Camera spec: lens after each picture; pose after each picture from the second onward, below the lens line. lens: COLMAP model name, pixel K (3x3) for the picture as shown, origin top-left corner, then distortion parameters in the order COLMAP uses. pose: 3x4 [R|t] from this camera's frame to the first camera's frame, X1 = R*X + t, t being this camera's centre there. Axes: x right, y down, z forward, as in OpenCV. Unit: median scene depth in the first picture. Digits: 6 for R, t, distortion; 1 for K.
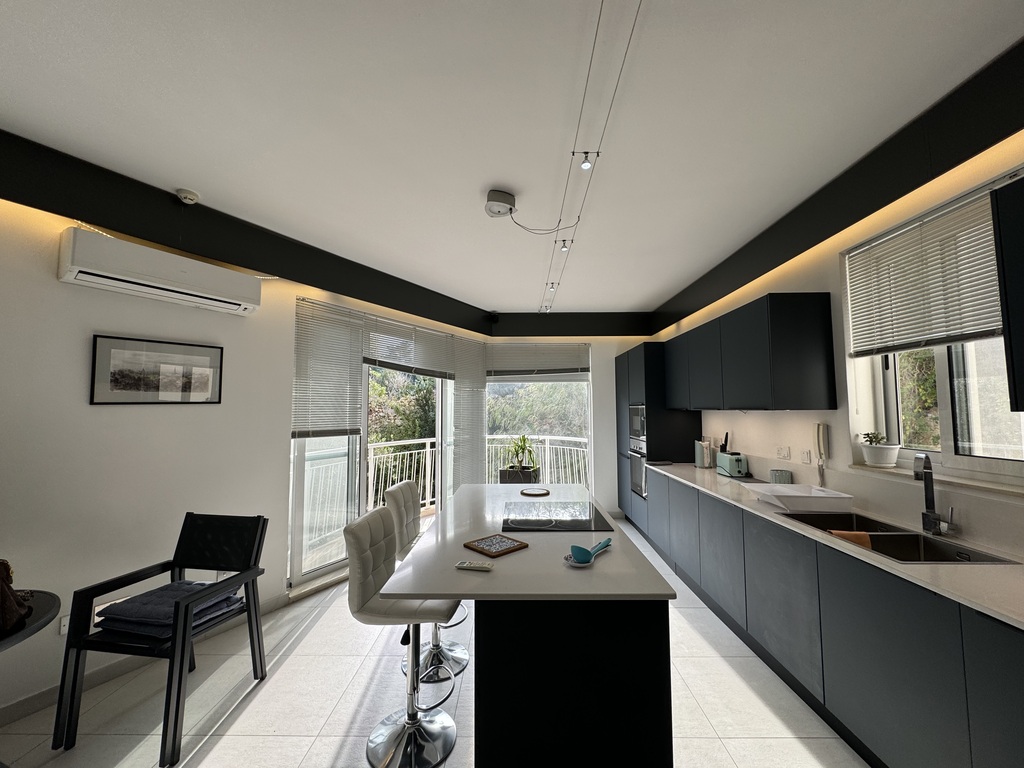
lens RADIAL K [[406.2, 0, 512.0], [0, 406.2, 384.0], [0, 0, 1]] dist [-0.002490, 0.000428]
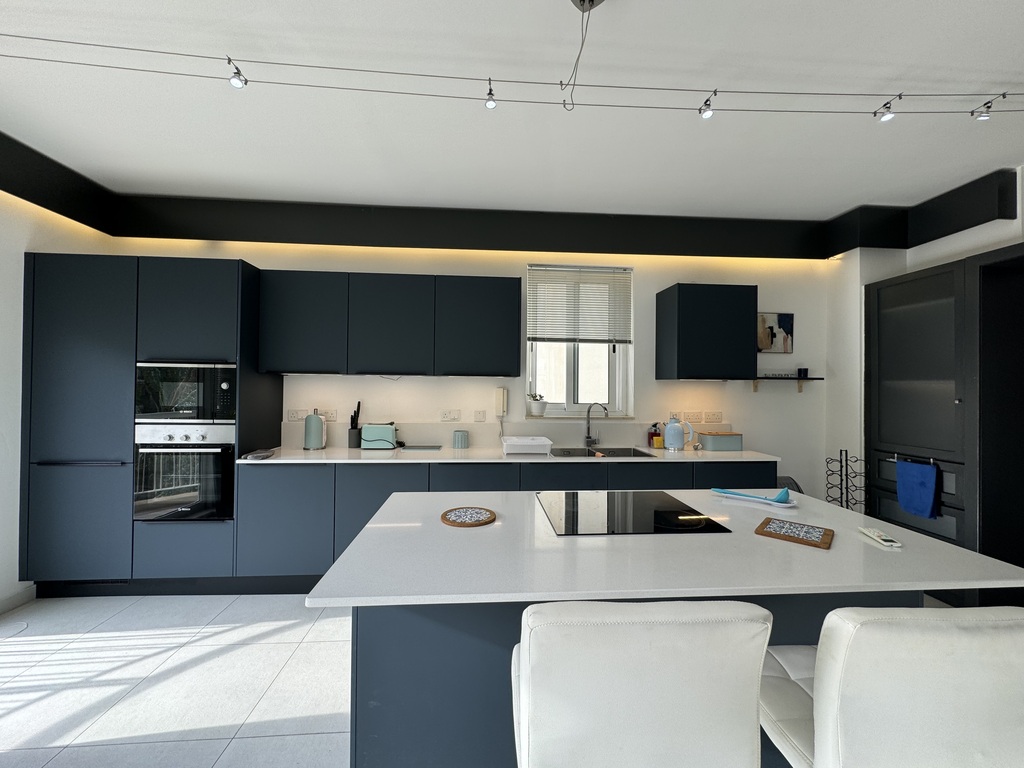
lens RADIAL K [[406.2, 0, 512.0], [0, 406.2, 384.0], [0, 0, 1]] dist [-0.002490, 0.000428]
pose [[-0.120222, 0.024179, 0.992453, -0.518798], [-0.074076, 0.996698, -0.033256, 0.130376], [-0.989980, -0.077515, -0.118034, 1.146897]]
